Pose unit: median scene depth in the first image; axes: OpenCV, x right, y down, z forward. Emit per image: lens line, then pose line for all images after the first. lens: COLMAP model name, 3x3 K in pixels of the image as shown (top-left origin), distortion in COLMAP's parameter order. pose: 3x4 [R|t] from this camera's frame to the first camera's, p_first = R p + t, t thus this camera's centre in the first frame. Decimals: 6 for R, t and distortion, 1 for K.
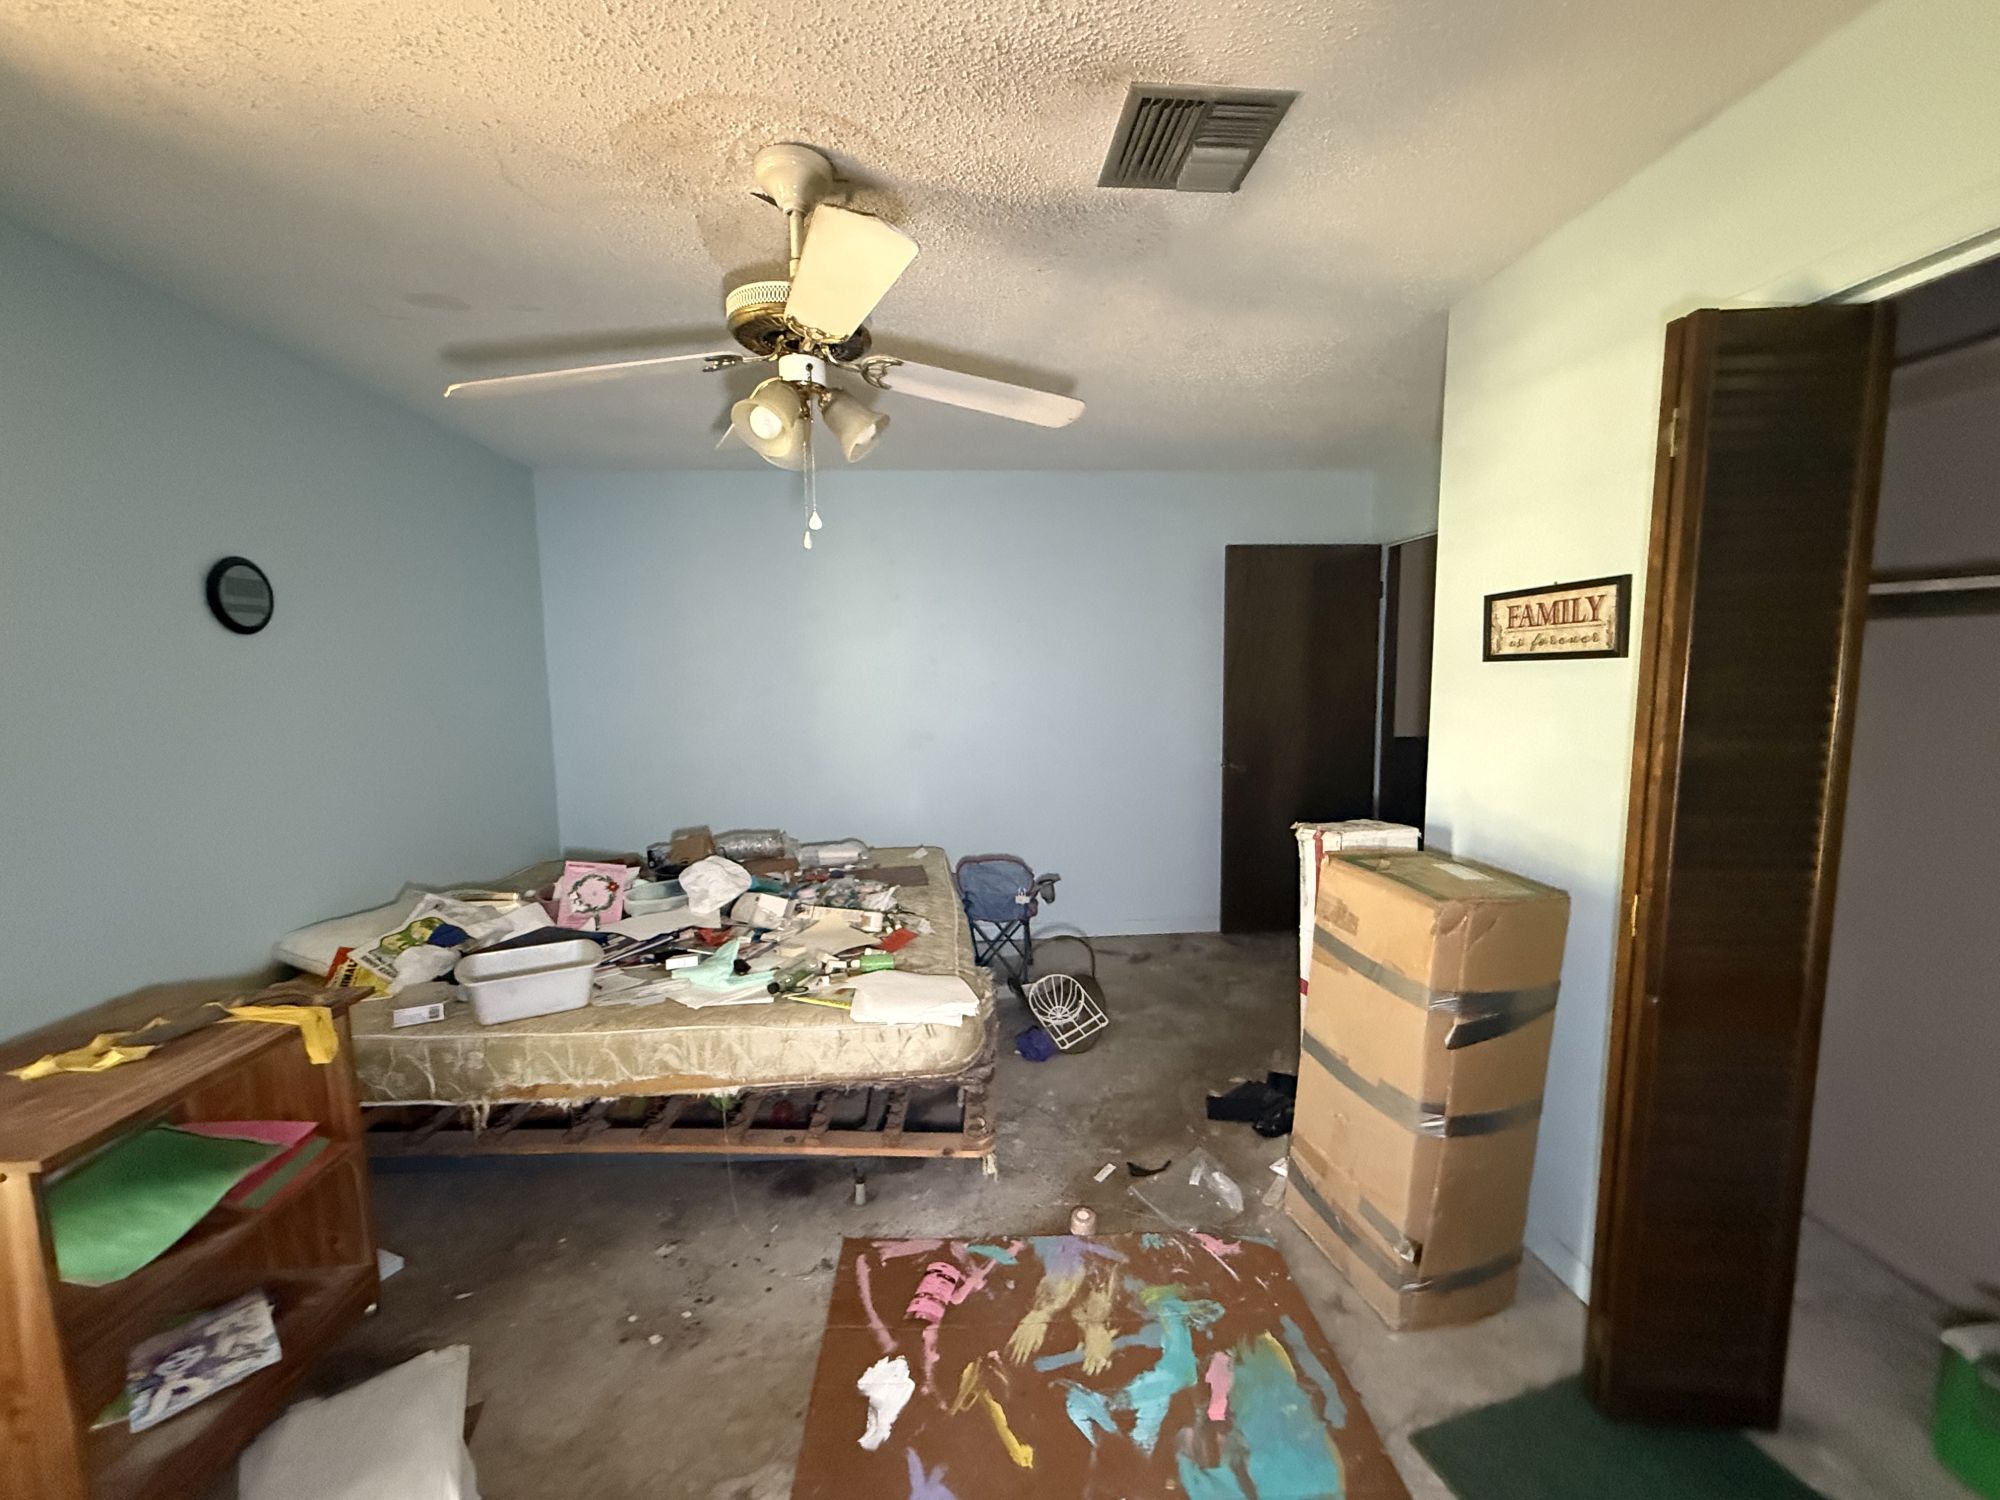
lens RADIAL K [[791.0, 0, 994.5], [0, 791.0, 755.5], [0, 0, 1]] dist [0.001735, -0.000523]
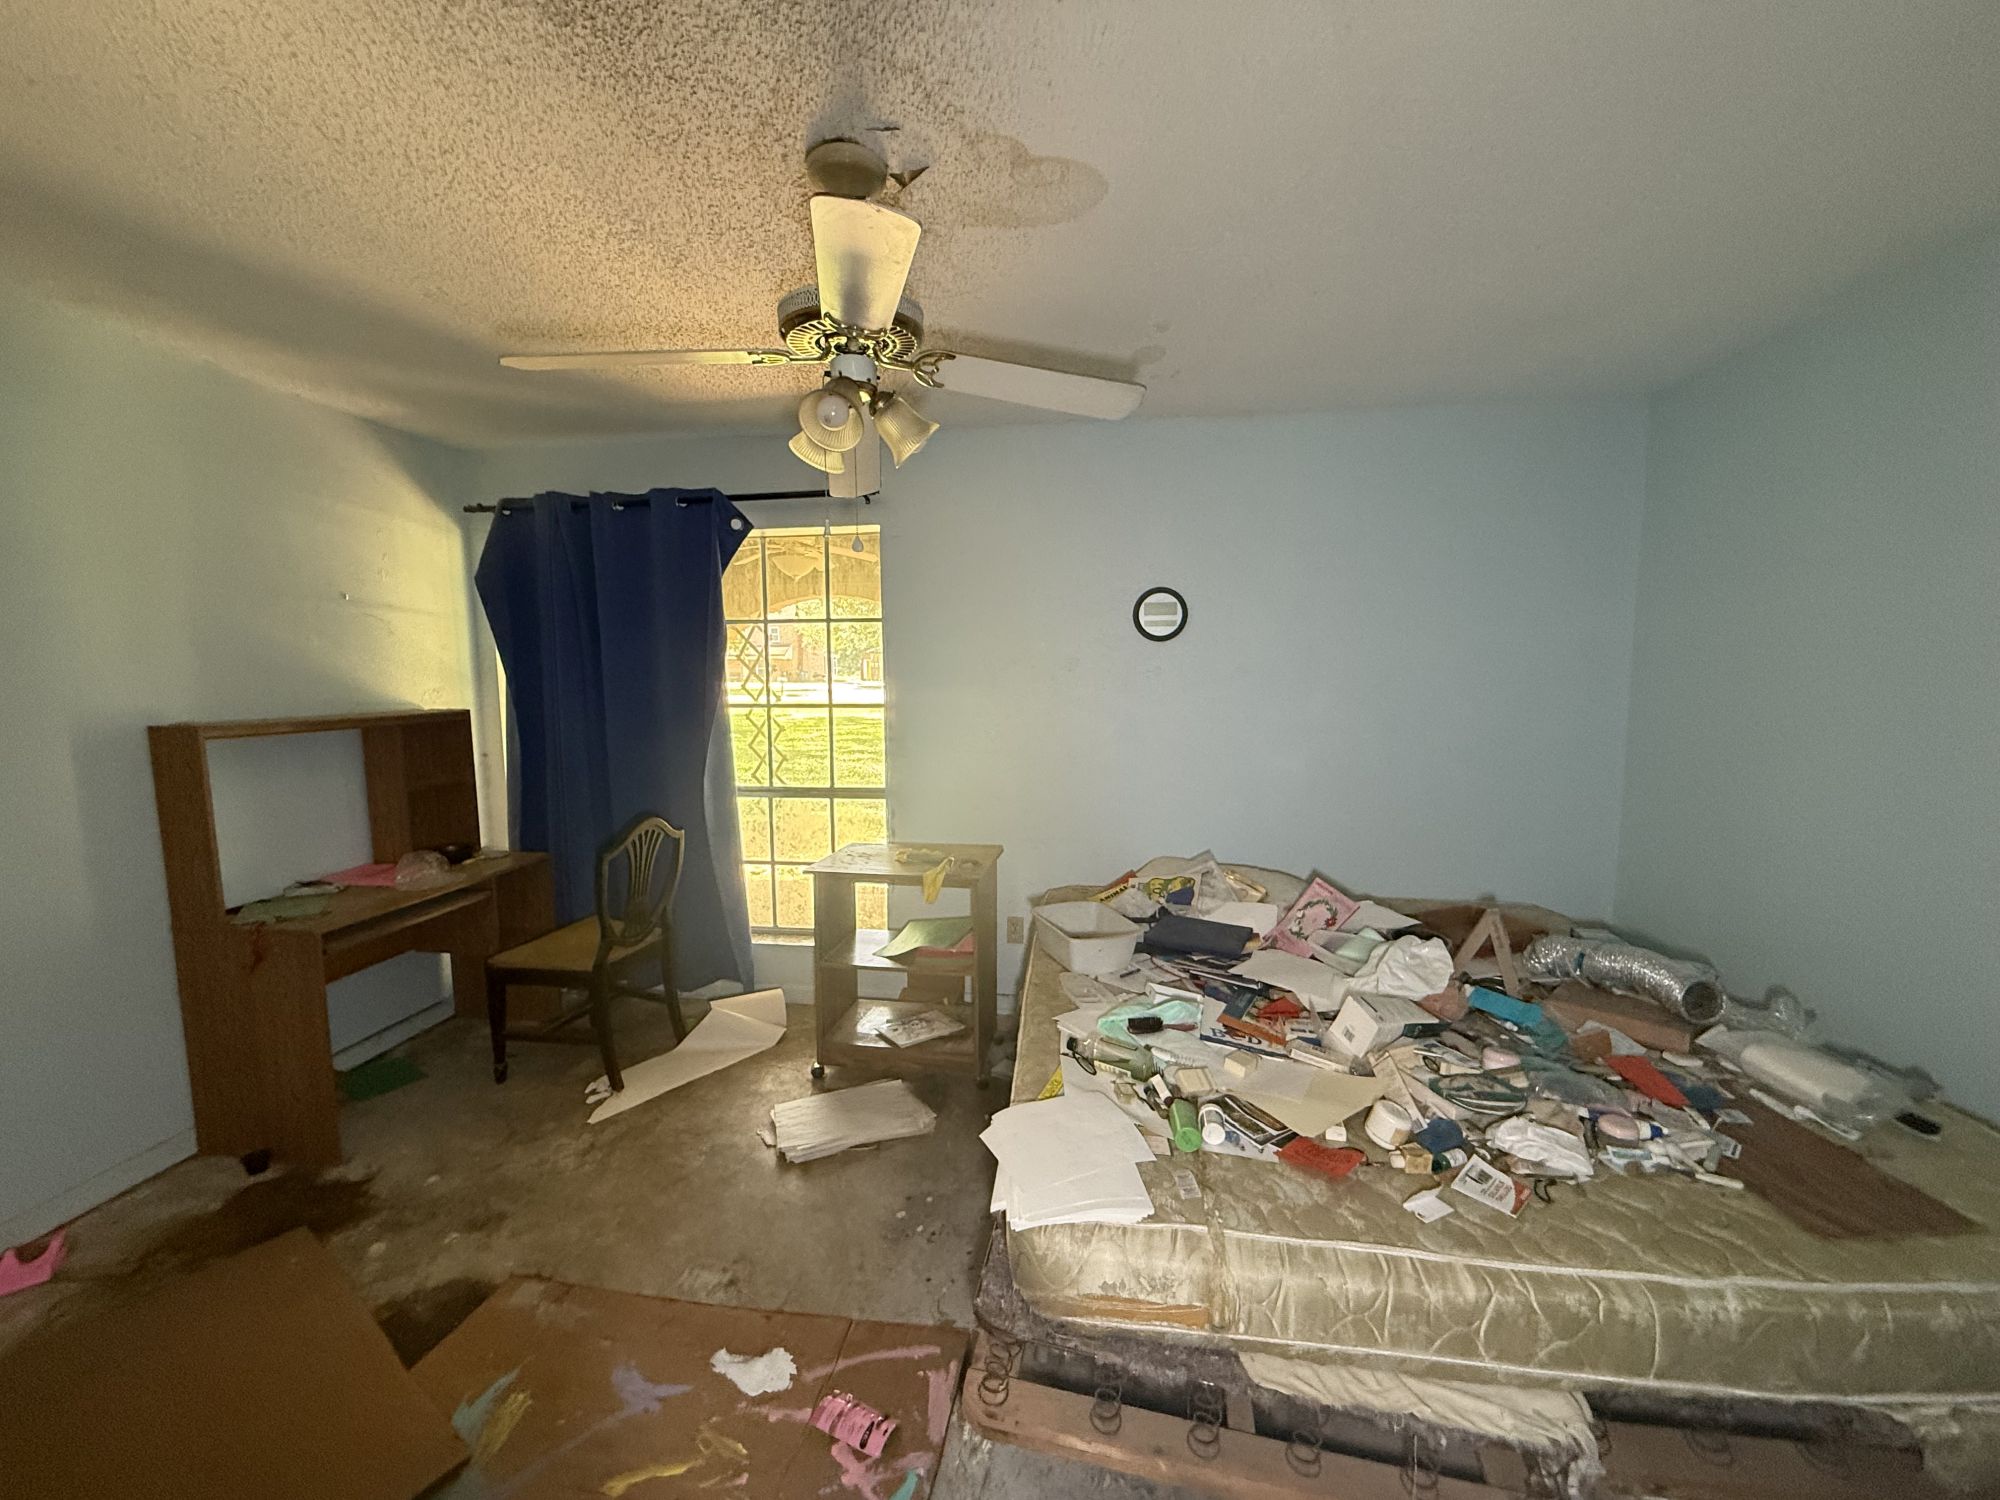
lens RADIAL K [[791.0, 0, 998.6], [0, 791.0, 753.1], [0, 0, 1]] dist [0.001735, -0.000523]
pose [[-0.186179, 0.124647, -0.974577, 0.624120], [-0.097897, 0.984630, 0.144635, -0.161669], [0.977626, 0.122337, -0.171115, 1.193093]]
